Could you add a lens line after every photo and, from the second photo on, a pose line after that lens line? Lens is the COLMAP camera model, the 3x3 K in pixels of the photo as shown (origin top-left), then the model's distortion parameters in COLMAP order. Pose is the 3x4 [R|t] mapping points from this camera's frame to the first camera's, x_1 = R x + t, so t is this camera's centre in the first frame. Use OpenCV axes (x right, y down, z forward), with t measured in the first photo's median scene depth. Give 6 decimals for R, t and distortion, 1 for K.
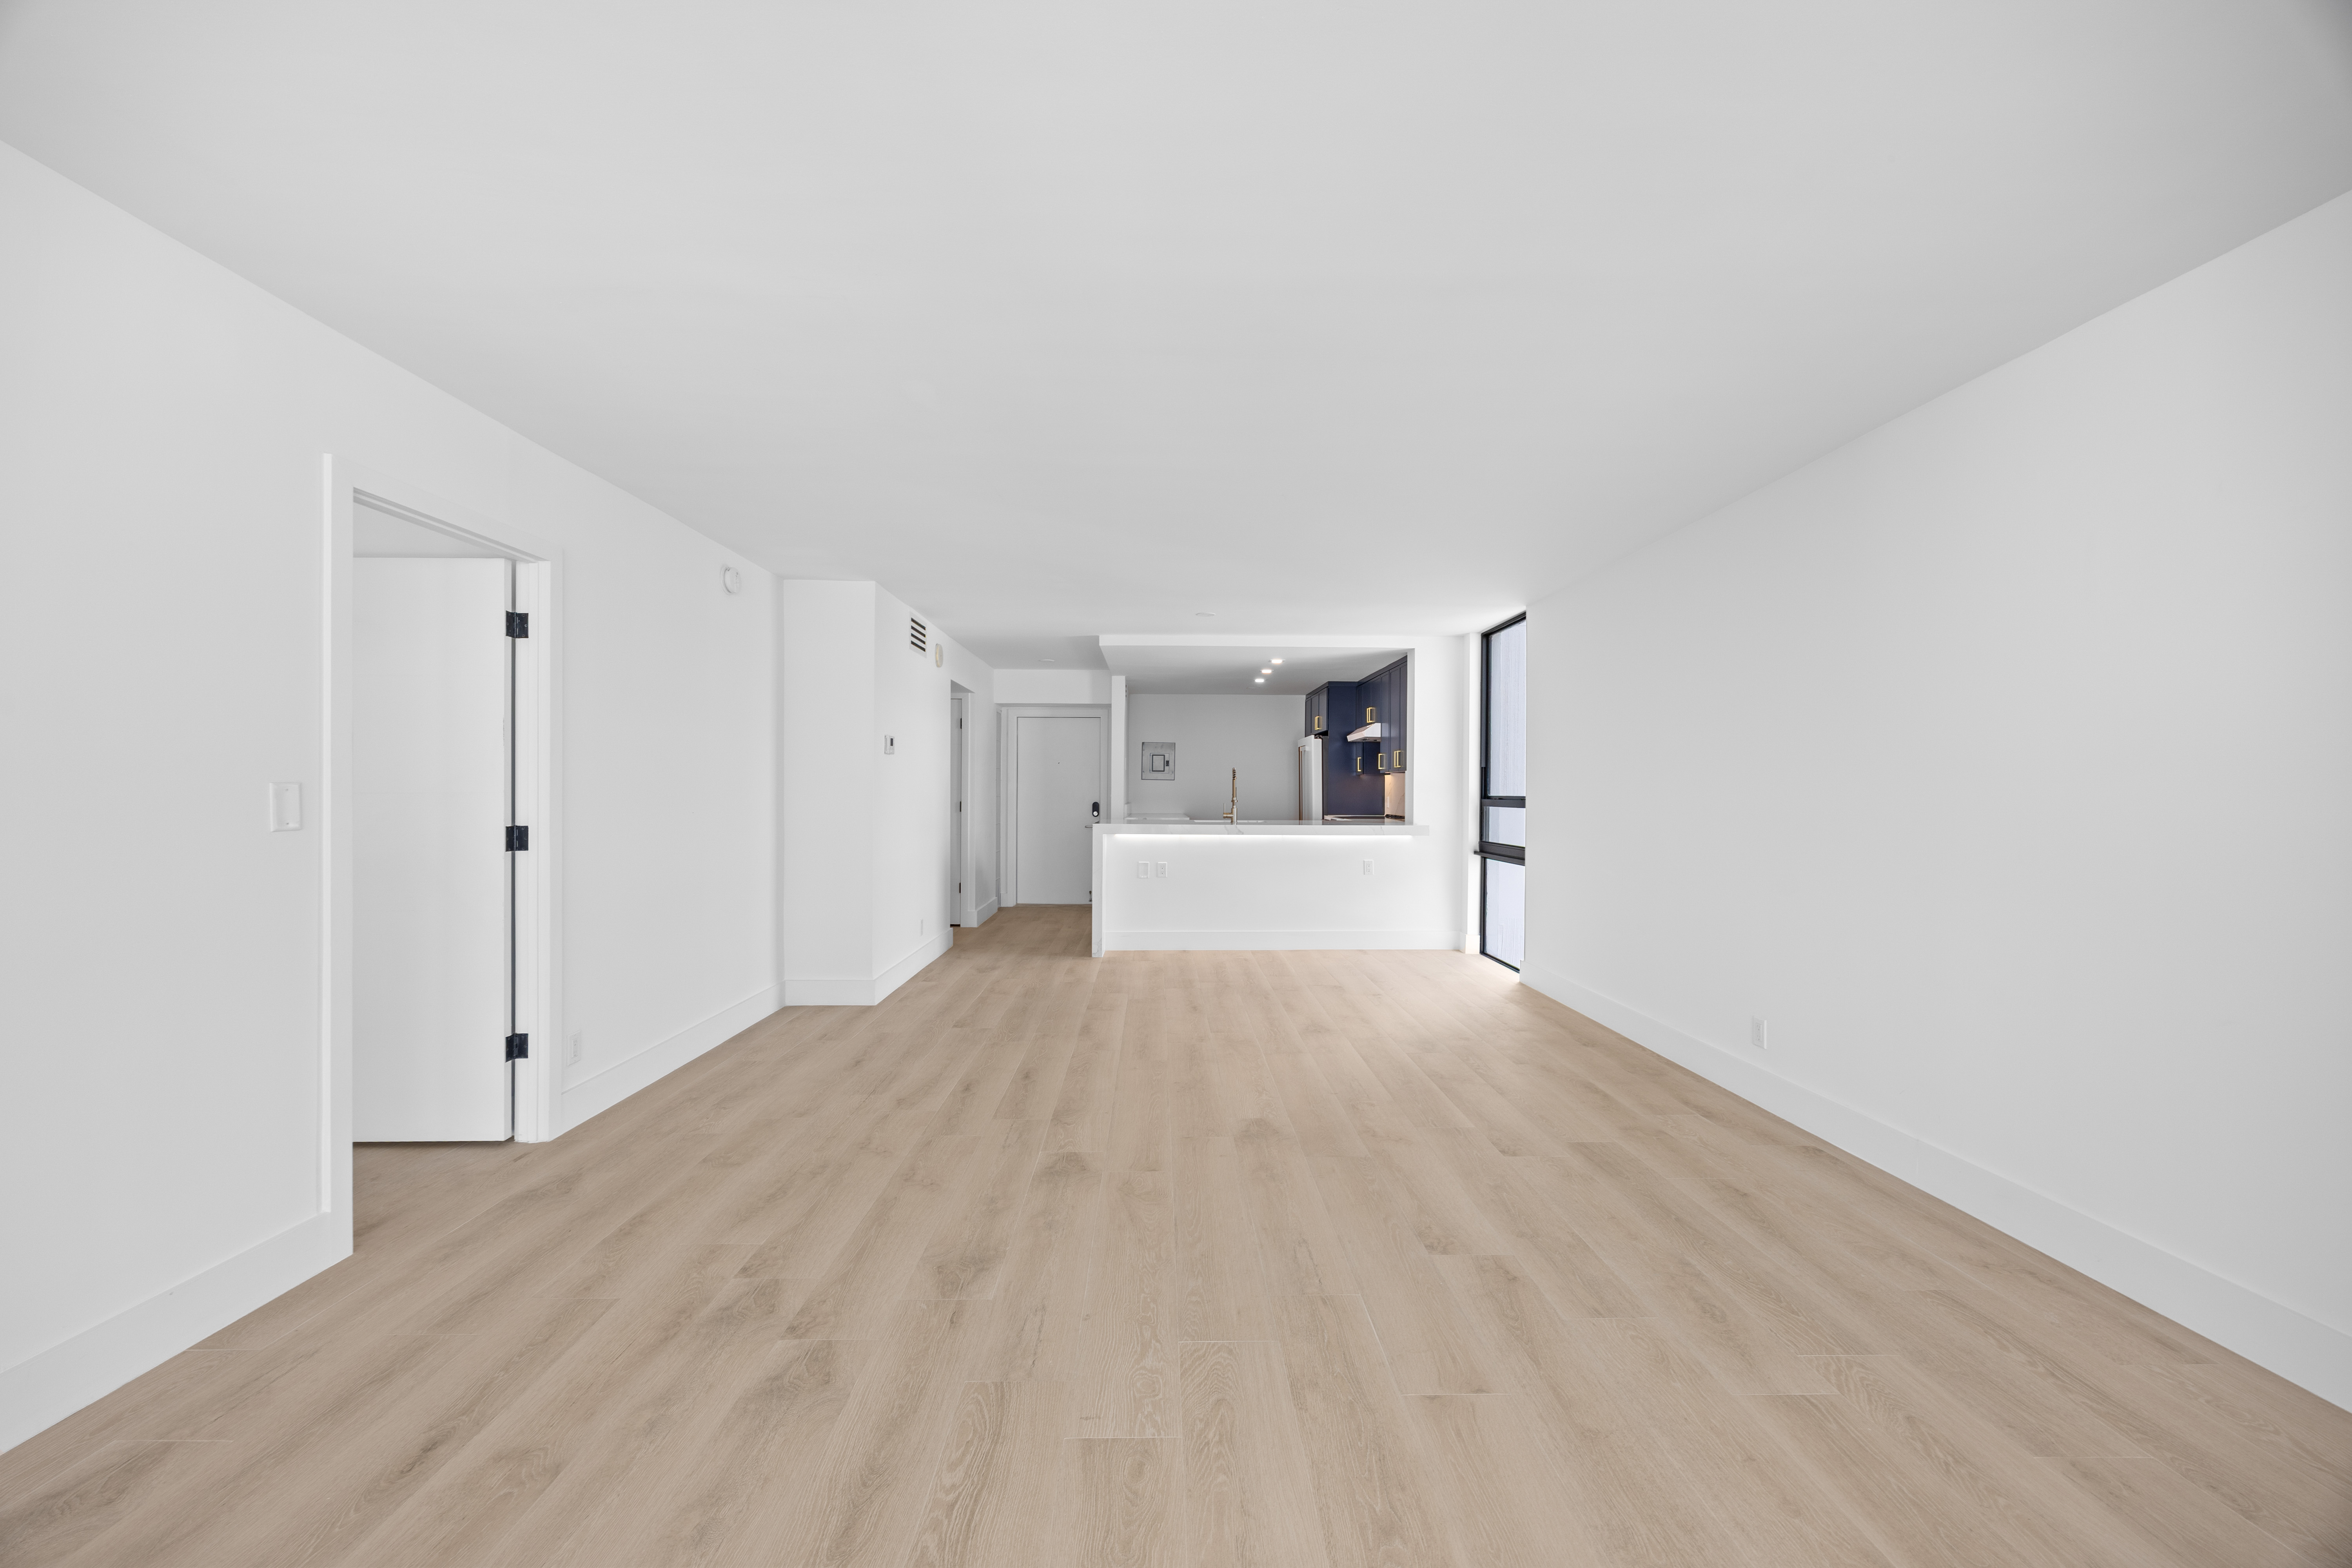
lens RADIAL K [[892.7, 0, 1169.3], [0, 892.7, 790.9], [0, 0, 1]] dist [-0.001494, 0.000080]
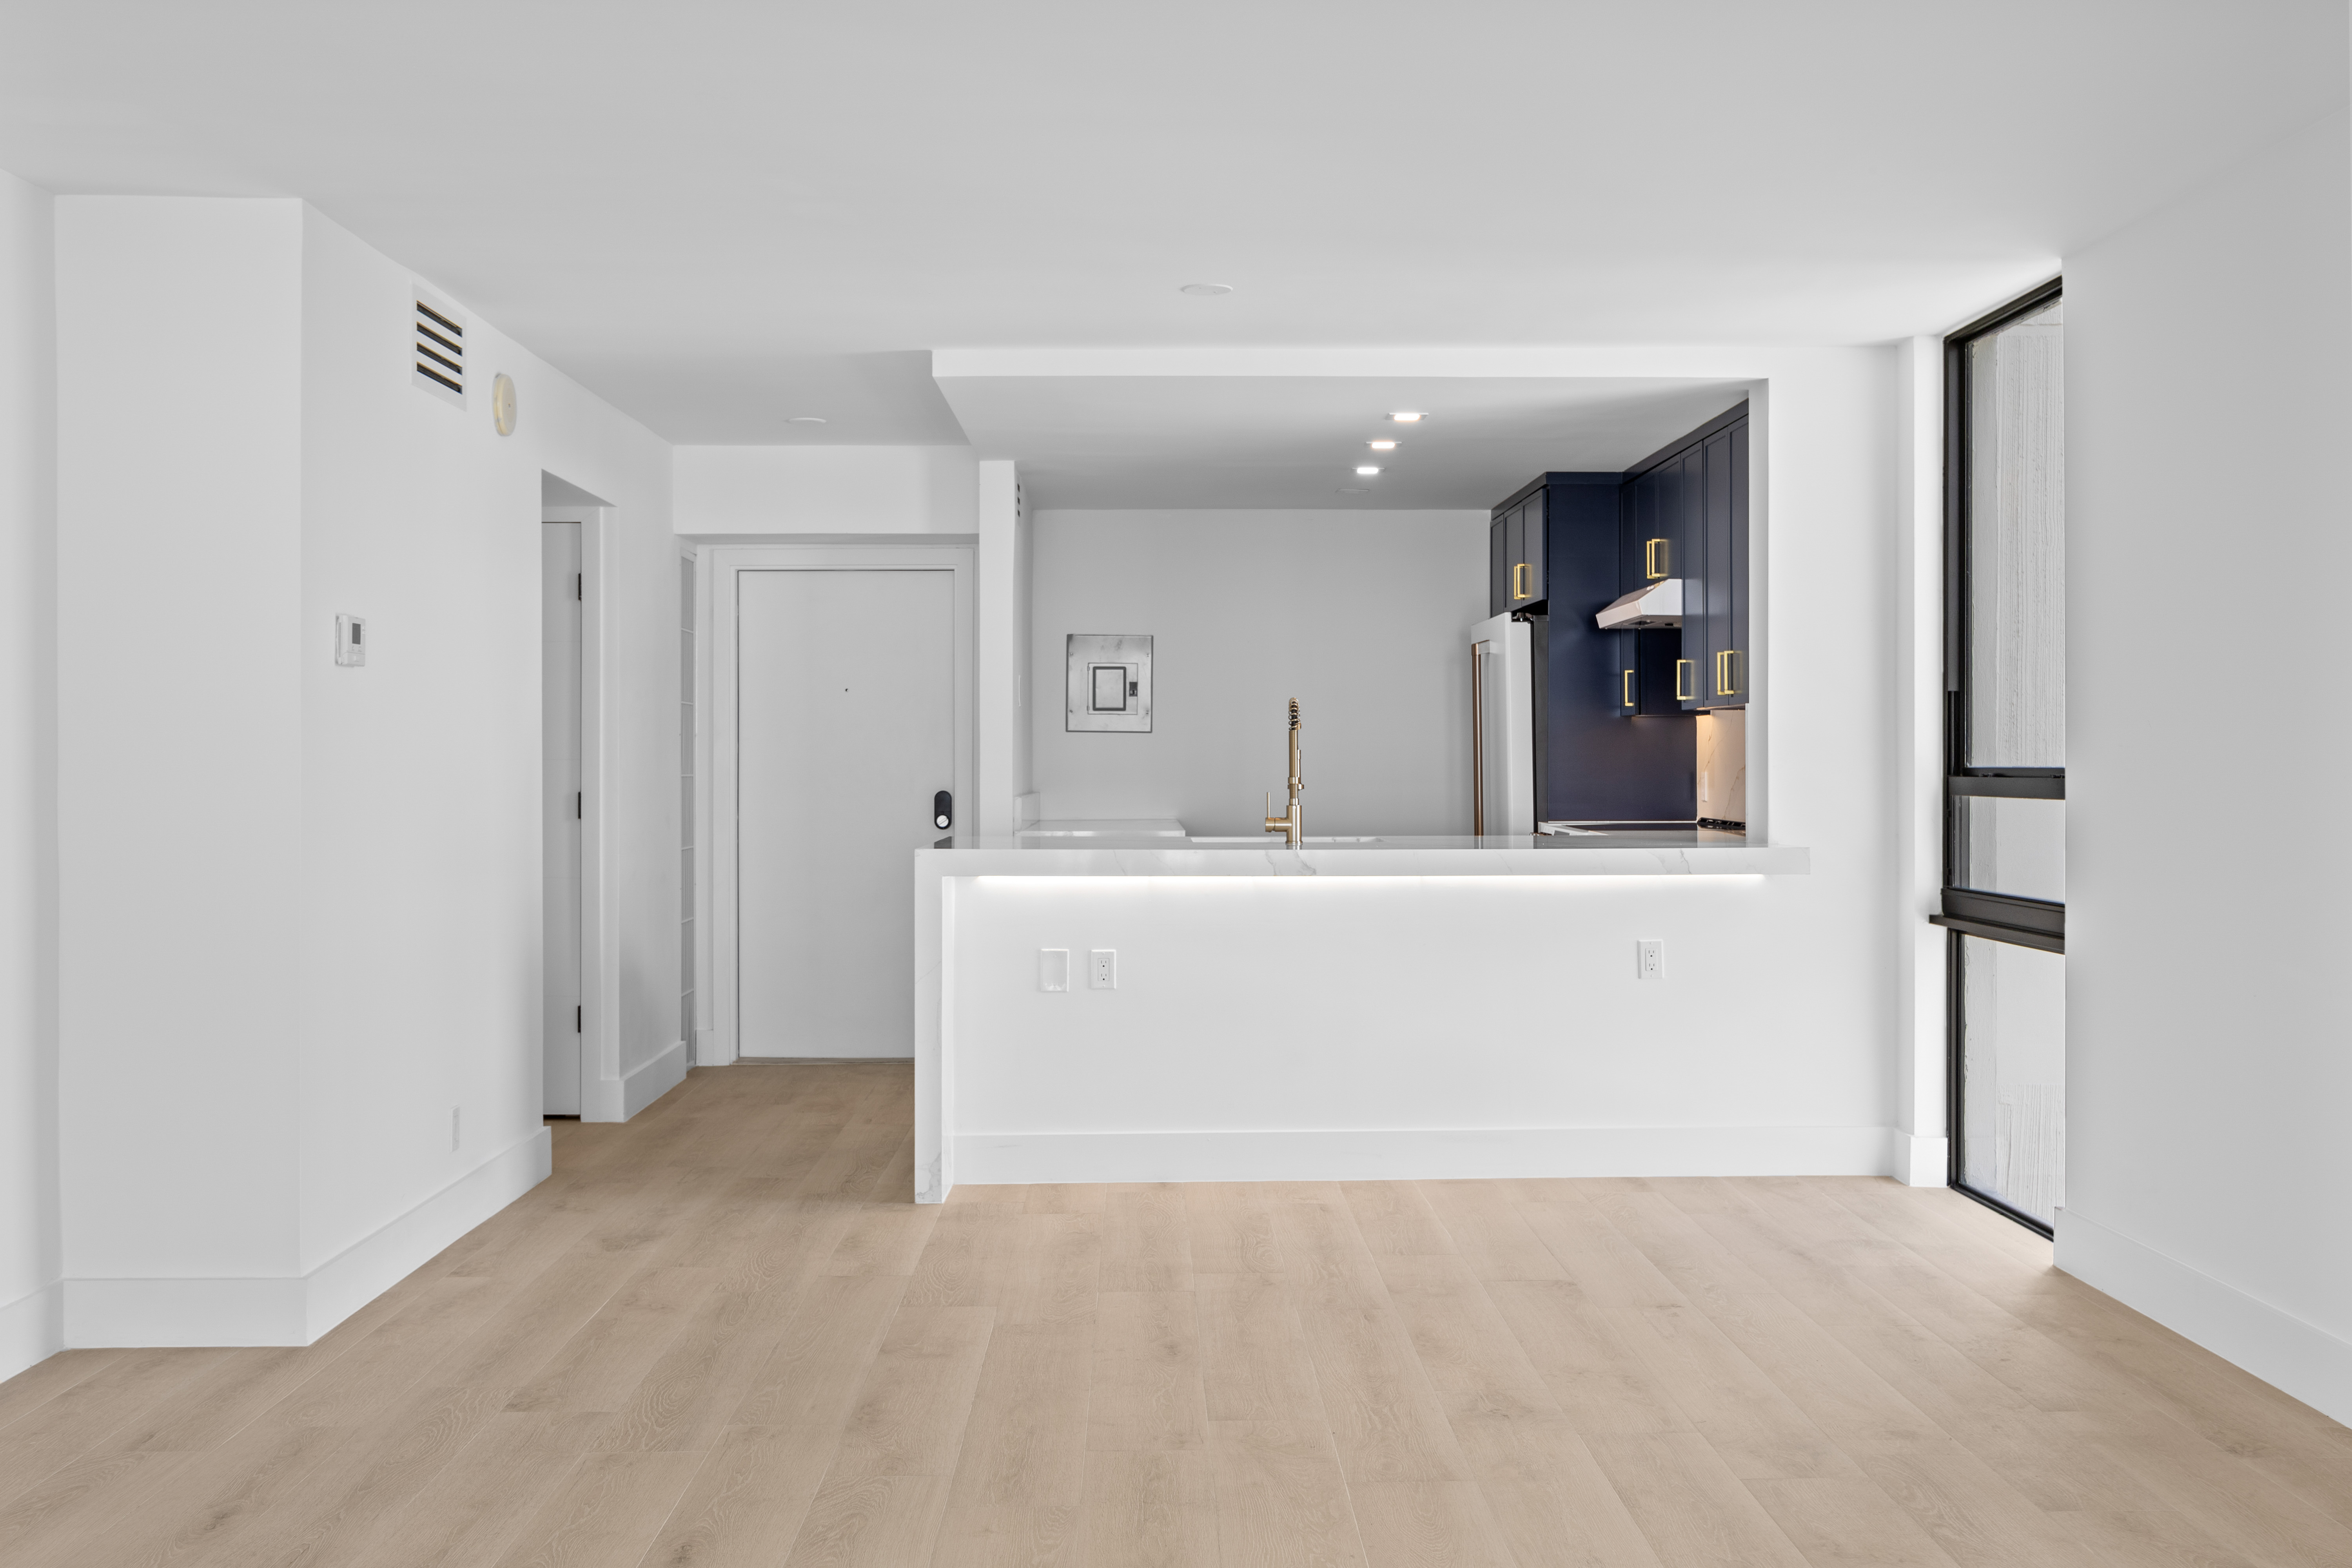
lens RADIAL K [[2242.3, 0, 1170.0], [0, 2242.3, 750.1], [0, 0, 1]] dist [0.005145, -0.004271]
pose [[0.999980, -0.006350, -0.000253, 0.021798], [0.006349, 0.999967, -0.005020, 0.000494], [0.000285, 0.005019, 0.999987, 0.052976]]
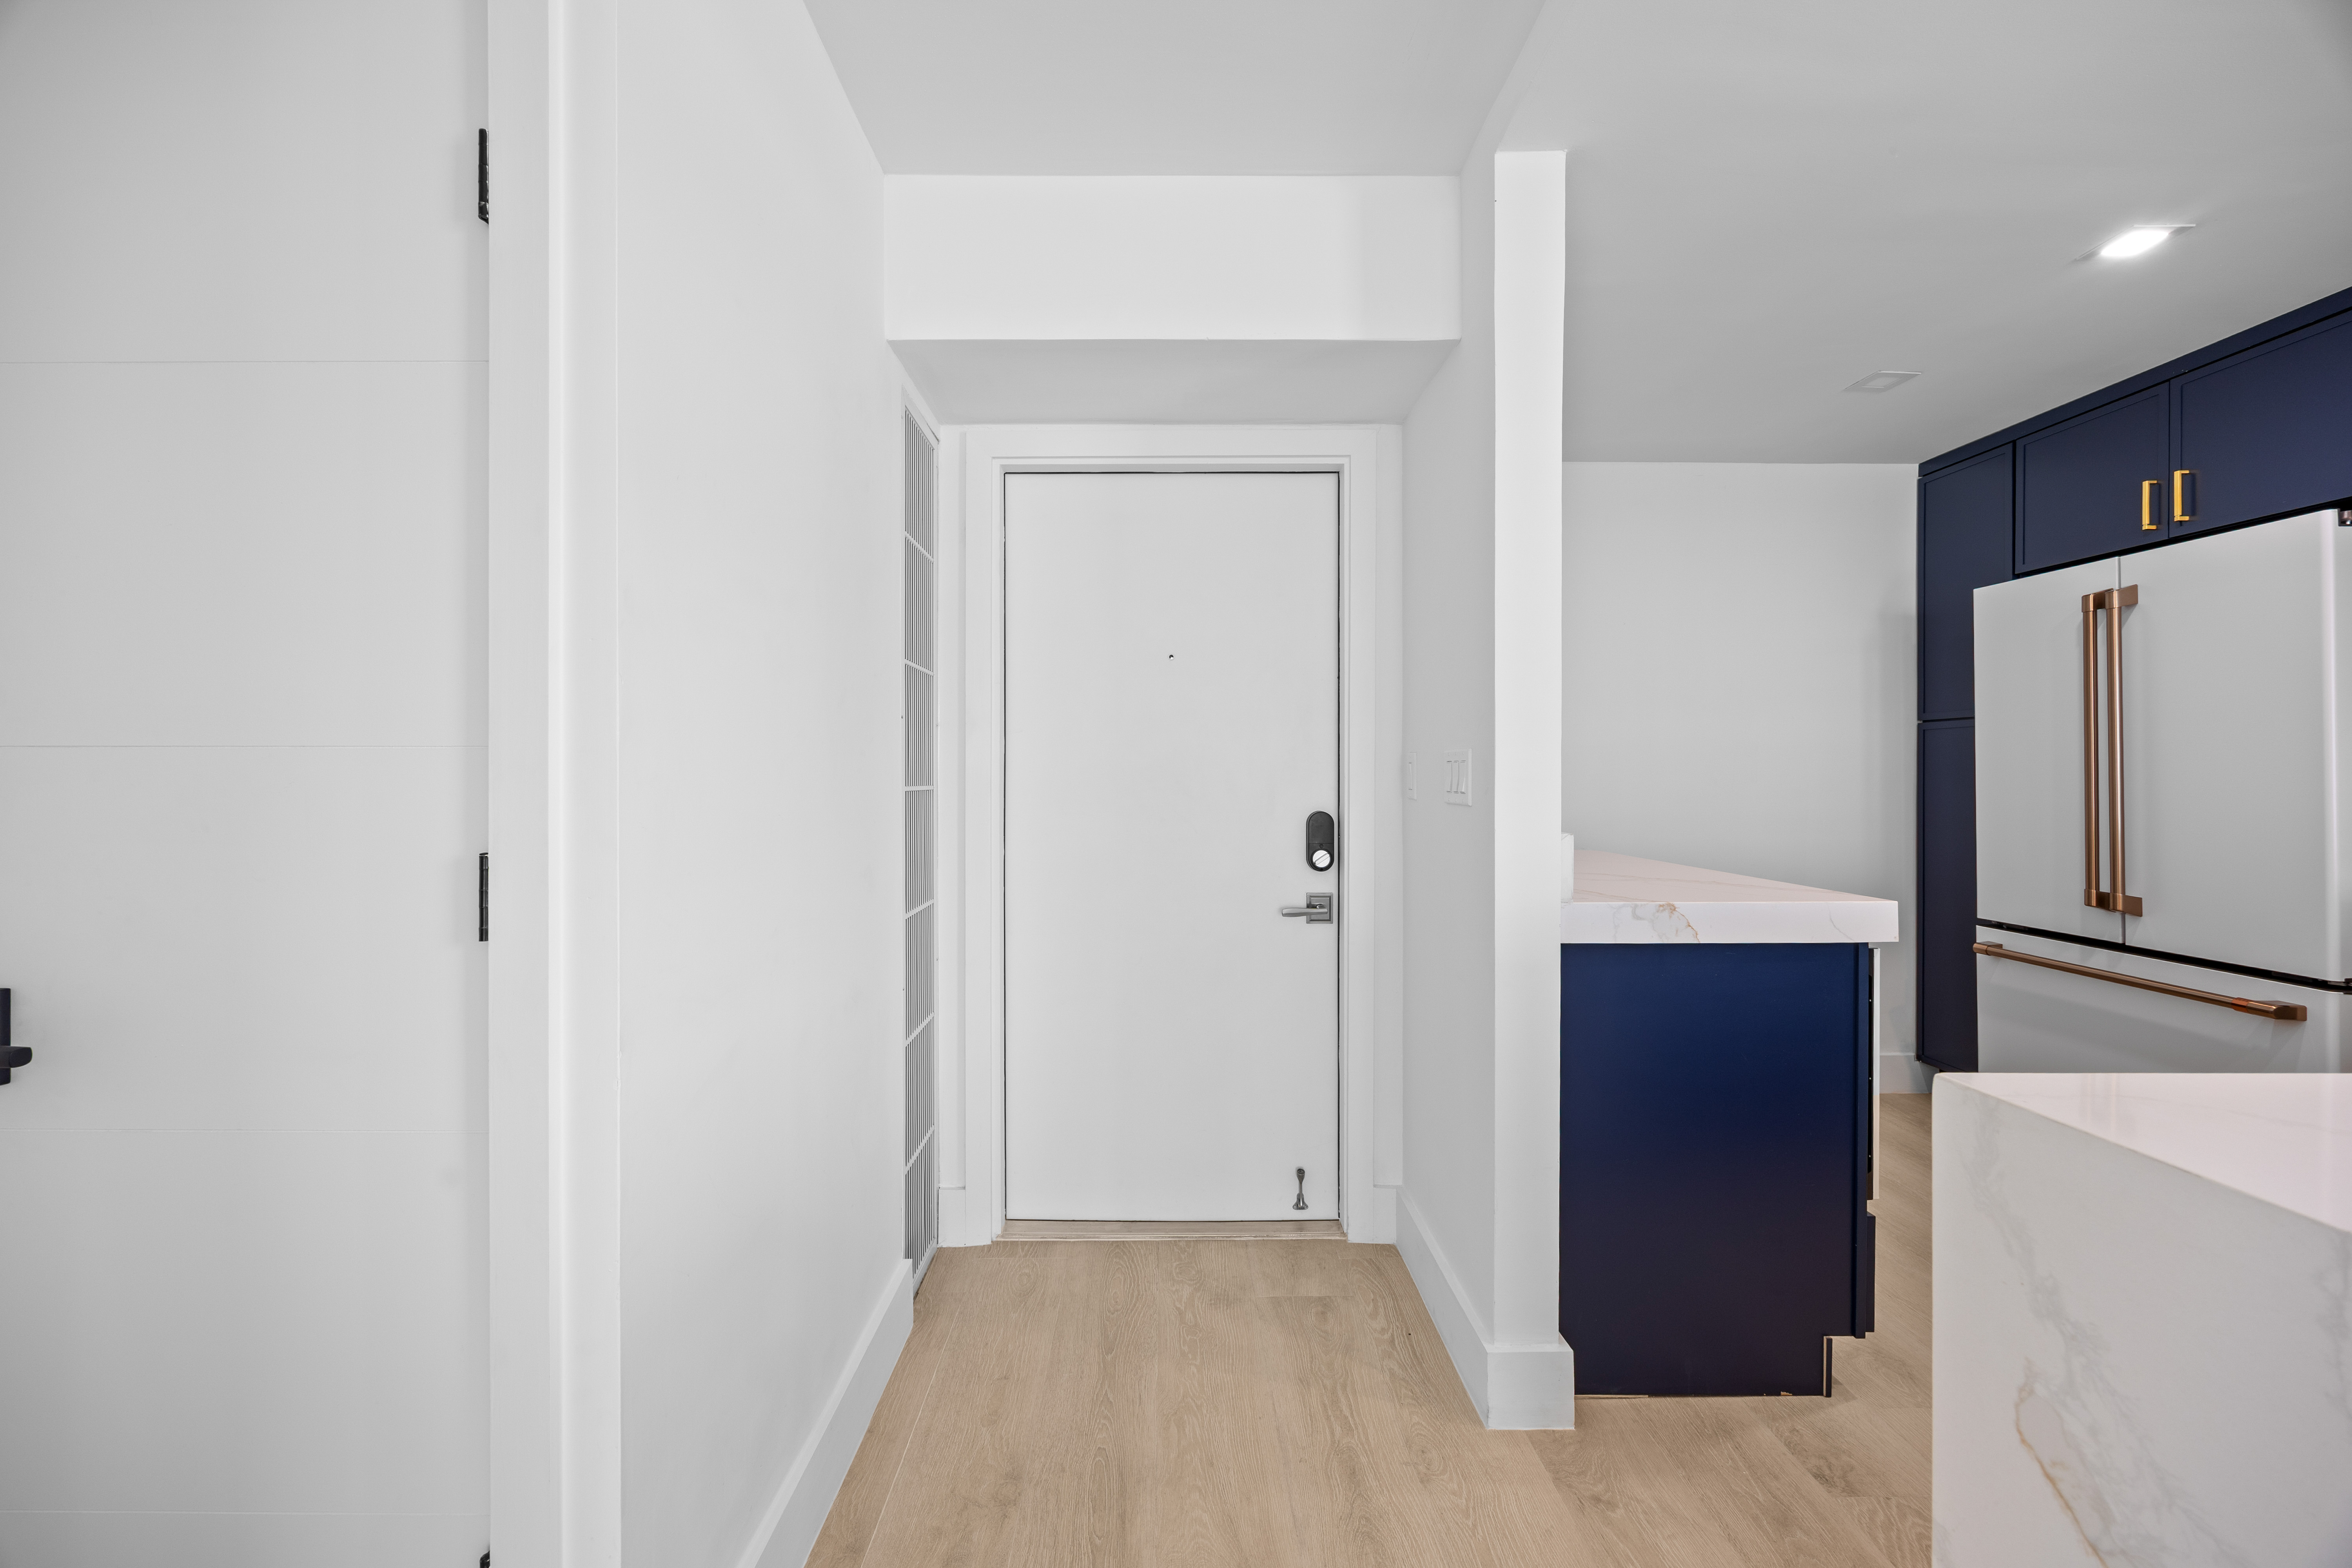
lens RADIAL K [[901.4, 0, 1175.6], [0, 901.4, 771.8], [0, 0, 1]] dist [-0.002218, -0.000065]
pose [[0.999995, -0.003126, 0.000366, -0.180738], [0.003127, 0.999995, -0.000696, 0.001854], [-0.000363, 0.000697, 1.000000, 1.096651]]
